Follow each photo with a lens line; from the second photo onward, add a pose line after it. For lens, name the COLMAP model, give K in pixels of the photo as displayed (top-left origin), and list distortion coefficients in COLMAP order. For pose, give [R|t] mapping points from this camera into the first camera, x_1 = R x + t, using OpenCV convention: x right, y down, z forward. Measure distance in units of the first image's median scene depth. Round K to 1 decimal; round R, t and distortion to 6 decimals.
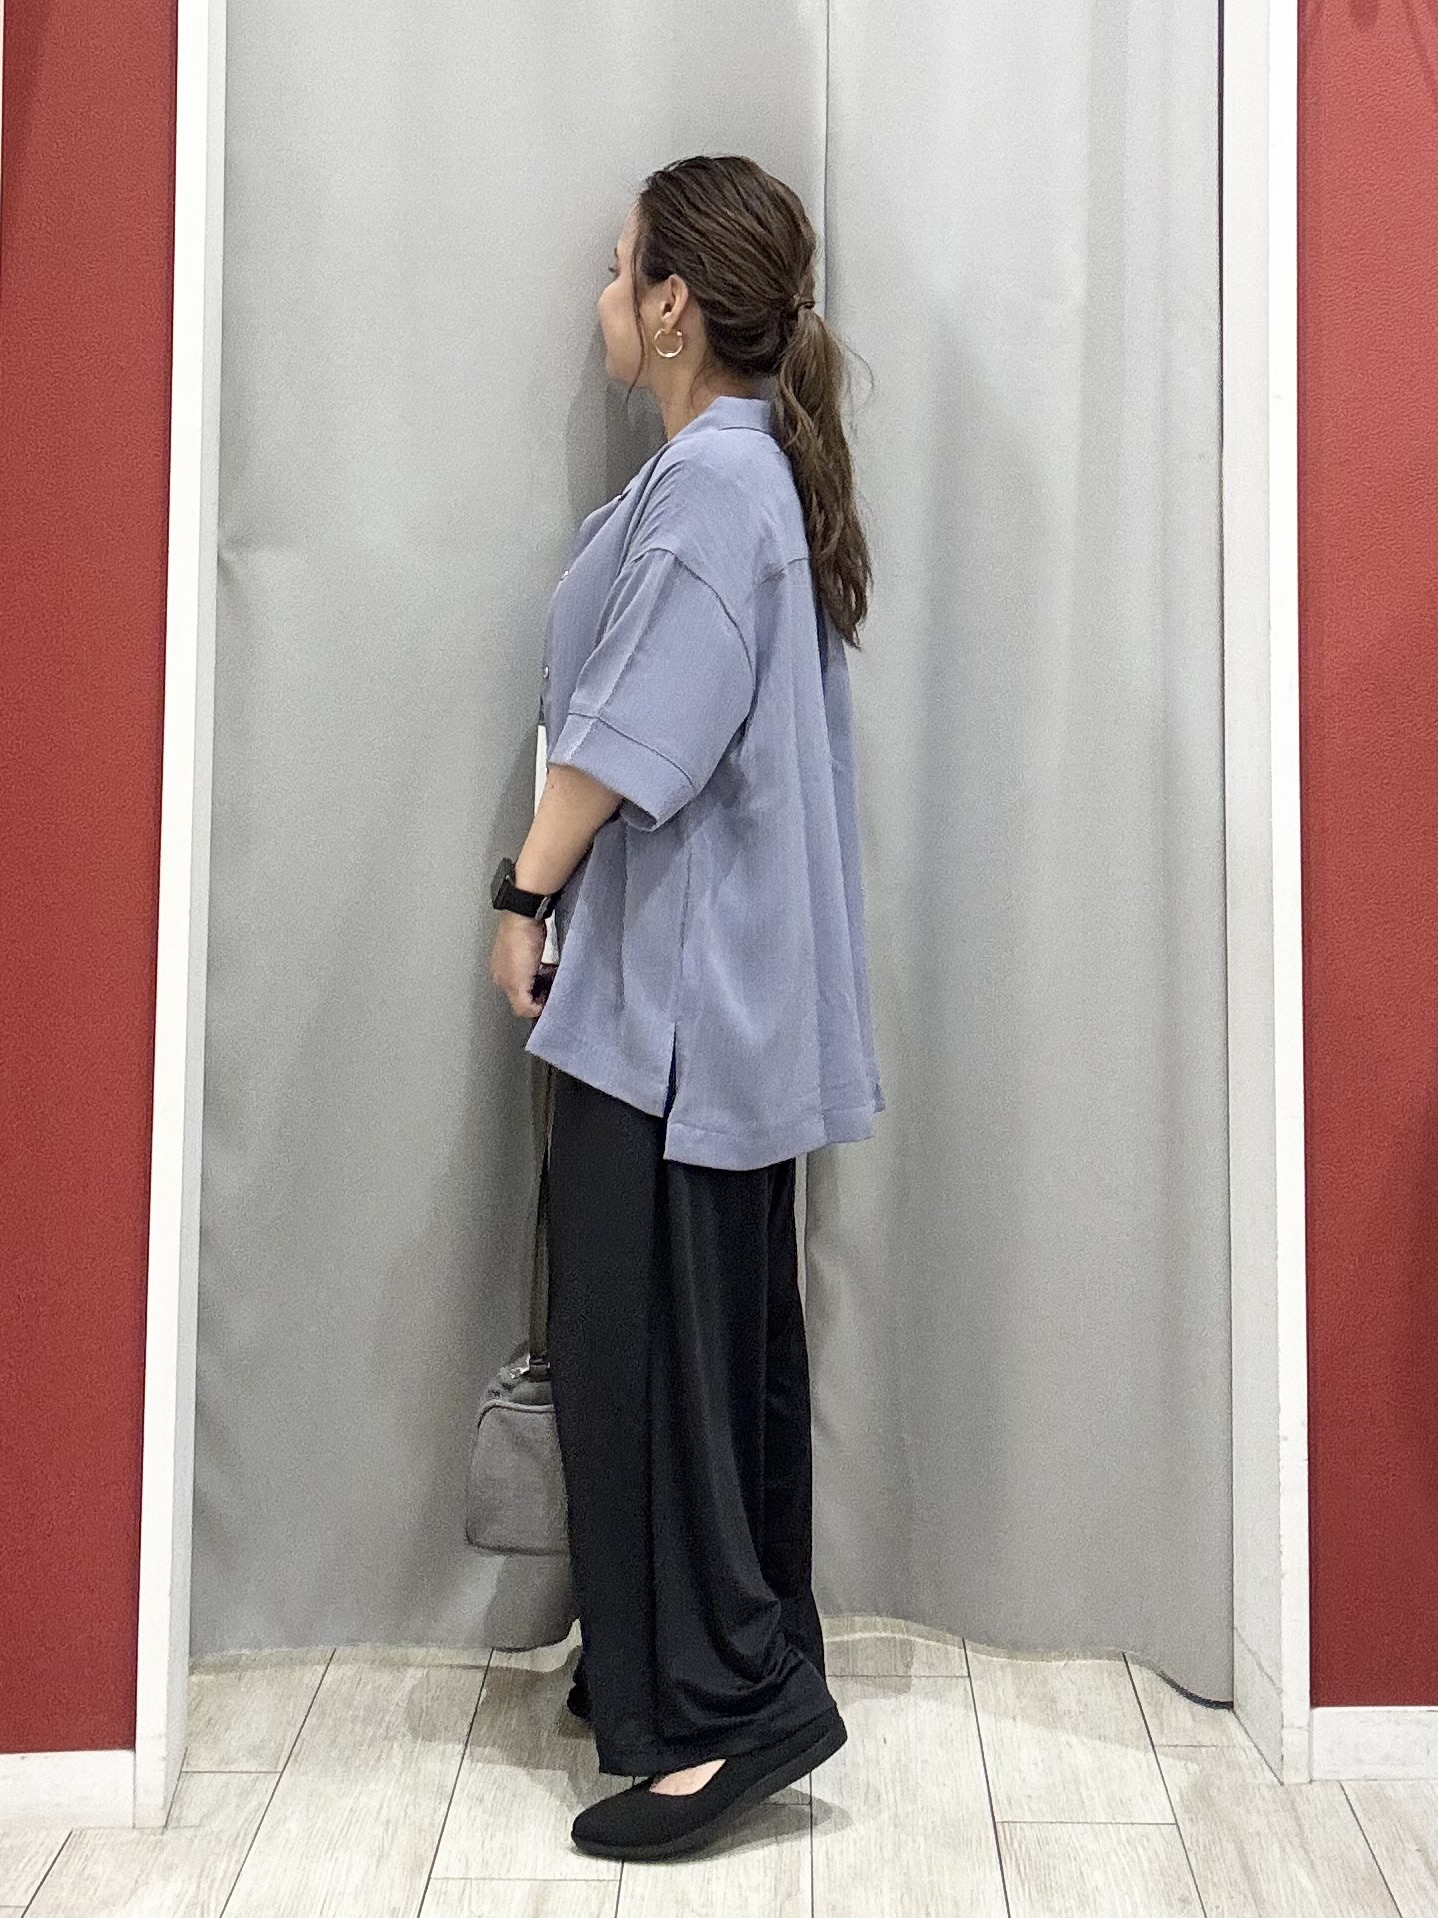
lens RADIAL K [[2019.9, 0, 741.5], [0, 2019.9, 913.1], [0, 0, 1]] dist [0.029357, -0.001978]
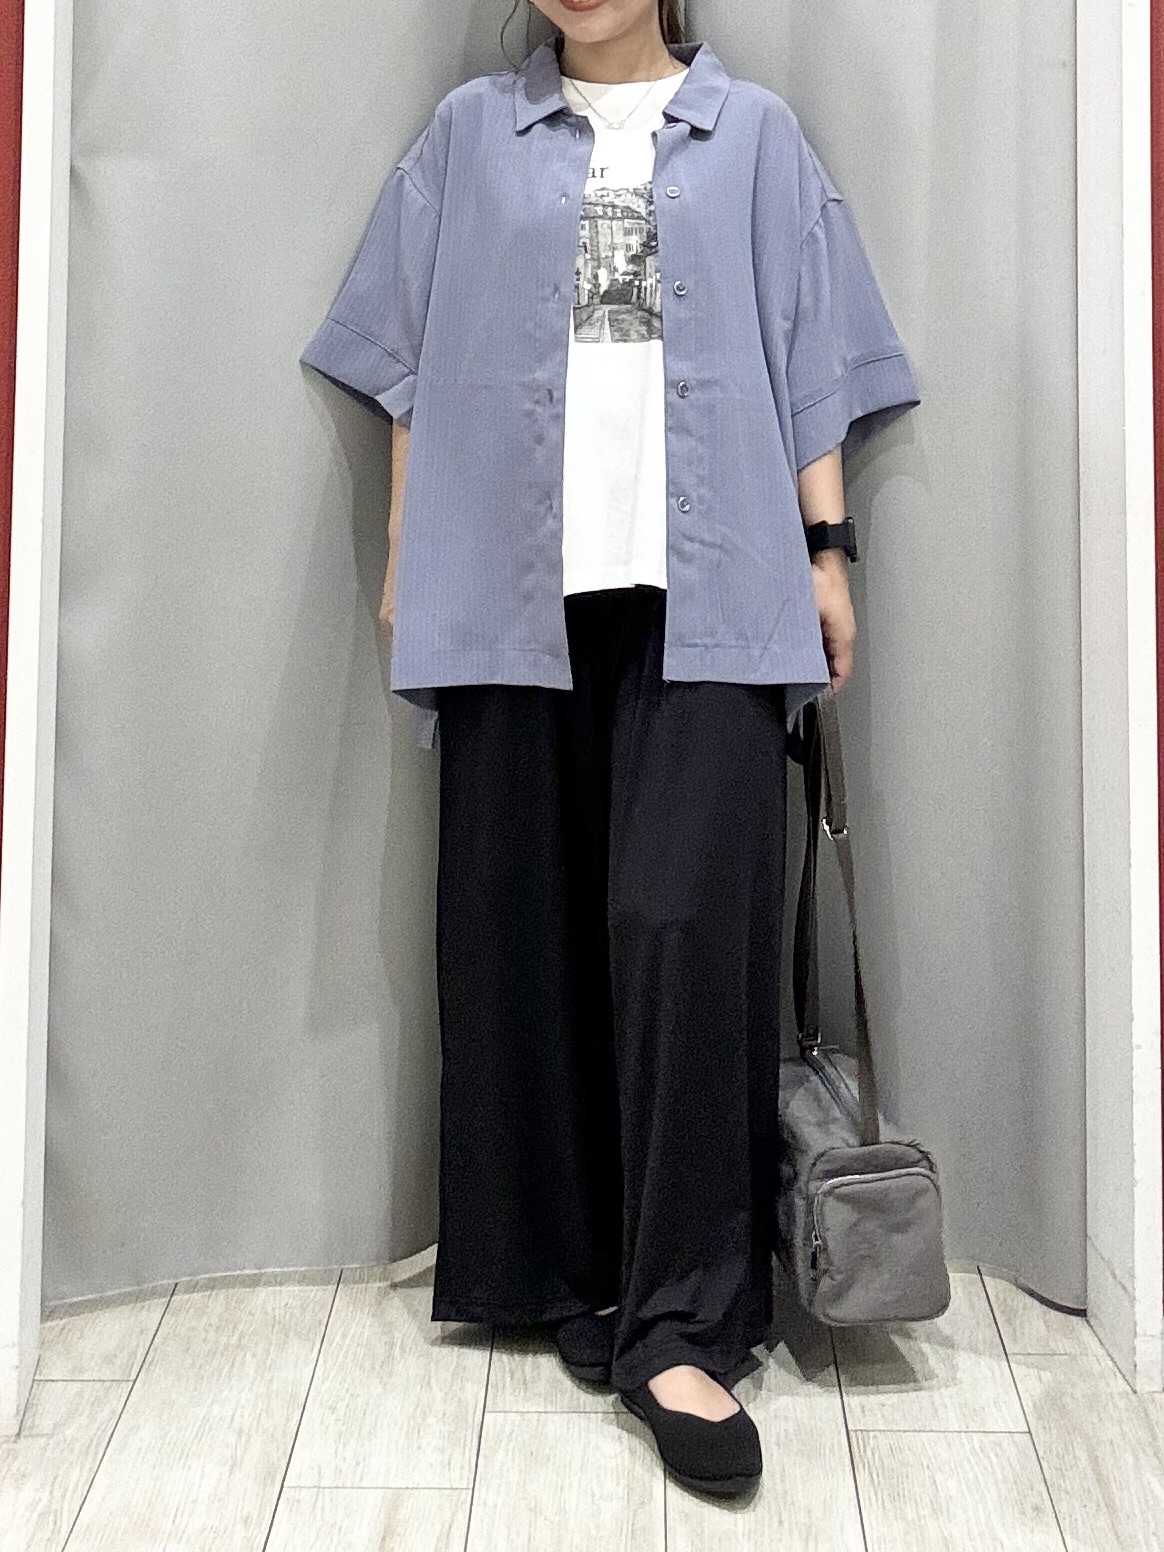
lens RADIAL K [[1634.5, 0, 583.1], [0, 1634.5, 779.5], [0, 0, 1]] dist [0.029357, -0.001978]
pose [[0.999970, 0.000714, -0.007678, 0.000405], [0.000345, 0.990565, 0.137043, 0.018948], [0.007704, -0.137042, 0.990535, 0.241587]]
